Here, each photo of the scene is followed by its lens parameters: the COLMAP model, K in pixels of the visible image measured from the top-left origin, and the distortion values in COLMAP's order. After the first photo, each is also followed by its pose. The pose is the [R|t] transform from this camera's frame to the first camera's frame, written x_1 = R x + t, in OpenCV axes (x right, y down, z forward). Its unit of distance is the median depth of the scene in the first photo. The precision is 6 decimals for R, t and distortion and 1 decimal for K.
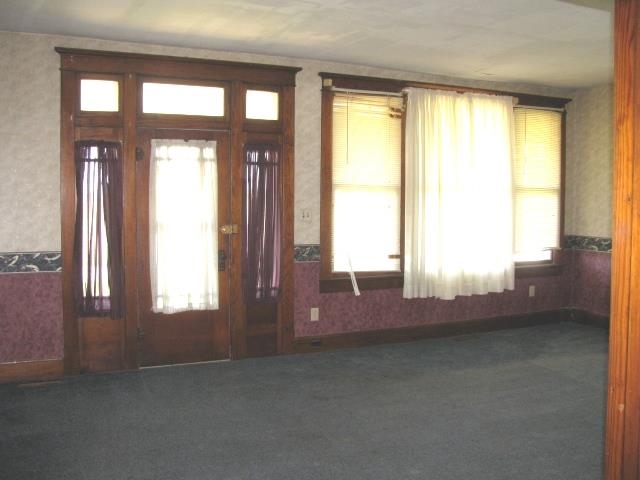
lens RADIAL K [[656.5, 0, 317.8], [0, 656.5, 226.9], [0, 0, 1]] dist [-0.219881, 0.255890]
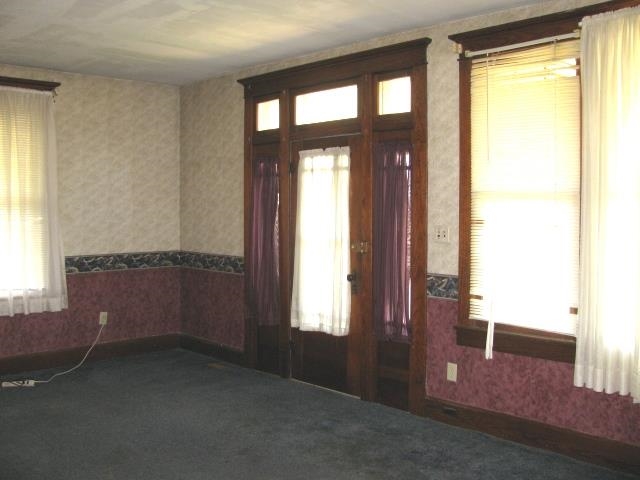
lens RADIAL K [[656.5, 0, 317.8], [0, 656.5, 226.9], [0, 0, 1]] dist [-0.219881, 0.255890]
pose [[0.313169, 0.021863, -0.949446, 0.635547], [-0.043358, 0.999022, 0.008703, -0.026880], [0.948707, 0.038440, 0.313810, 0.643780]]
